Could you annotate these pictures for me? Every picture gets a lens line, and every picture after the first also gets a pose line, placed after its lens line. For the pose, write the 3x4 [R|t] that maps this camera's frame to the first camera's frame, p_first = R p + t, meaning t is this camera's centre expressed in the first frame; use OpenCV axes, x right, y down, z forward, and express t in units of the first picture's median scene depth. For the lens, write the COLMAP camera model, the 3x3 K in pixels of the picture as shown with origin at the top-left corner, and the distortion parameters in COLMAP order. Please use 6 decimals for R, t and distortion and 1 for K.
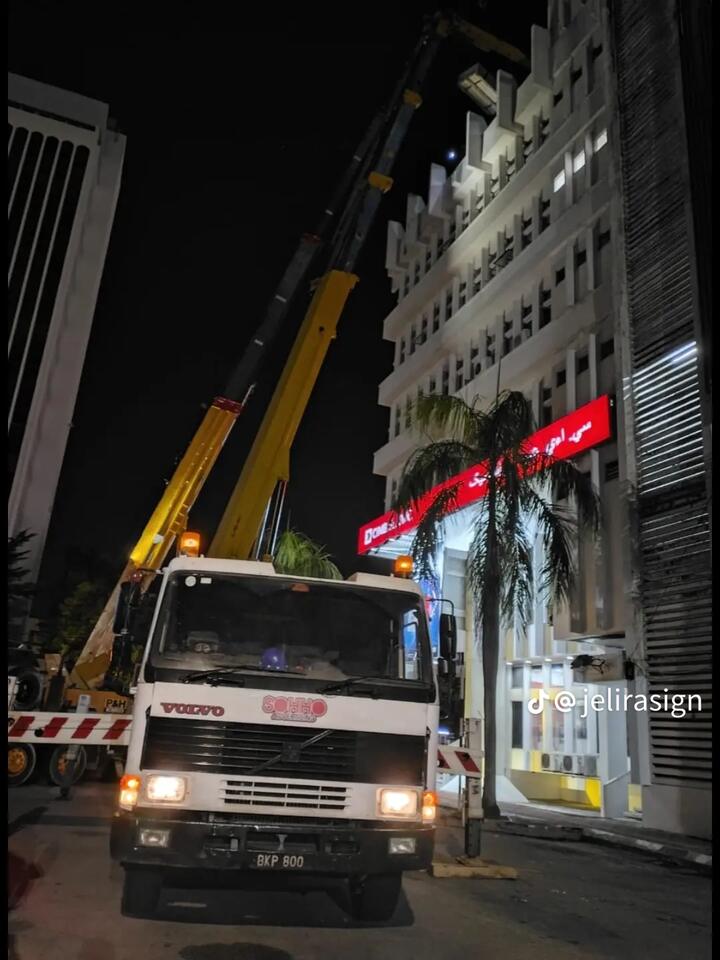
lens RADIAL K [[767.8, 0, 360.0], [0, 767.8, 480.0], [0, 0, 1]] dist [0.009316, 0.005816]
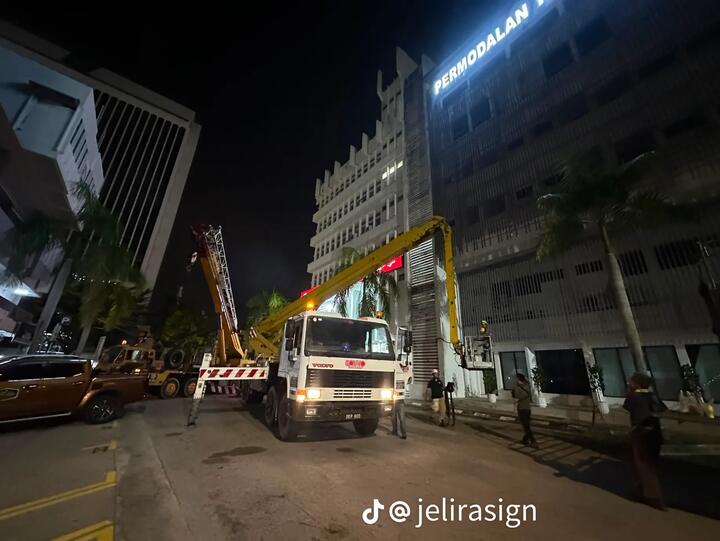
lens RADIAL K [[288.5, 0, 360.0], [0, 288.5, 270.5], [0, 0, 1]] dist [0.000597, -0.000169]
pose [[0.962665, 0.053740, 0.265307, -0.350086], [-0.051424, 0.998554, -0.015675, -0.039472], [-0.265765, 0.001447, 0.964037, -0.060382]]
